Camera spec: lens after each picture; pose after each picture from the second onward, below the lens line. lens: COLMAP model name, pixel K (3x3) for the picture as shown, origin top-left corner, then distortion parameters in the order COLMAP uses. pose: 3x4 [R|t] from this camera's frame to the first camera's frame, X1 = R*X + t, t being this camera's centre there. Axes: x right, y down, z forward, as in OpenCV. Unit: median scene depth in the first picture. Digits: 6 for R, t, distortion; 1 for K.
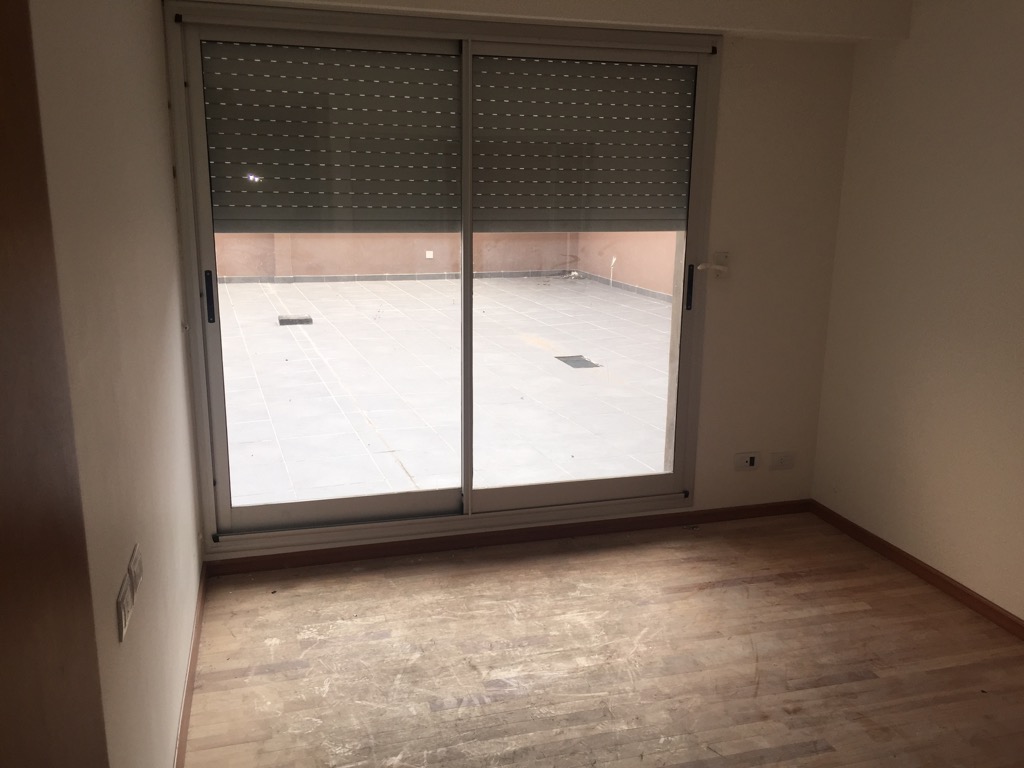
lens RADIAL K [[885.0, 0, 512.0], [0, 885.0, 384.0], [0, 0, 1]] dist [0.104956, -0.116340]
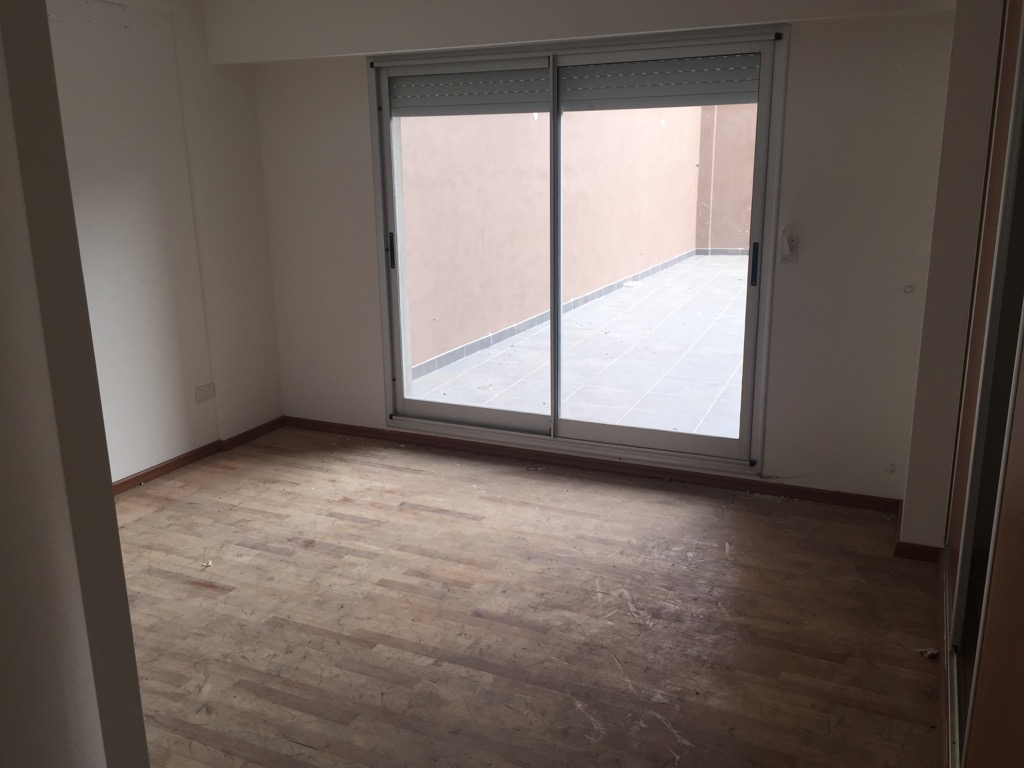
lens RADIAL K [[885.0, 0, 512.0], [0, 885.0, 384.0], [0, 0, 1]] dist [0.104956, -0.116340]
pose [[0.753917, 0.138545, -0.642195, 0.721016], [-0.125807, 0.989866, 0.065857, -0.001886], [0.644812, 0.031142, 0.763707, 0.014560]]
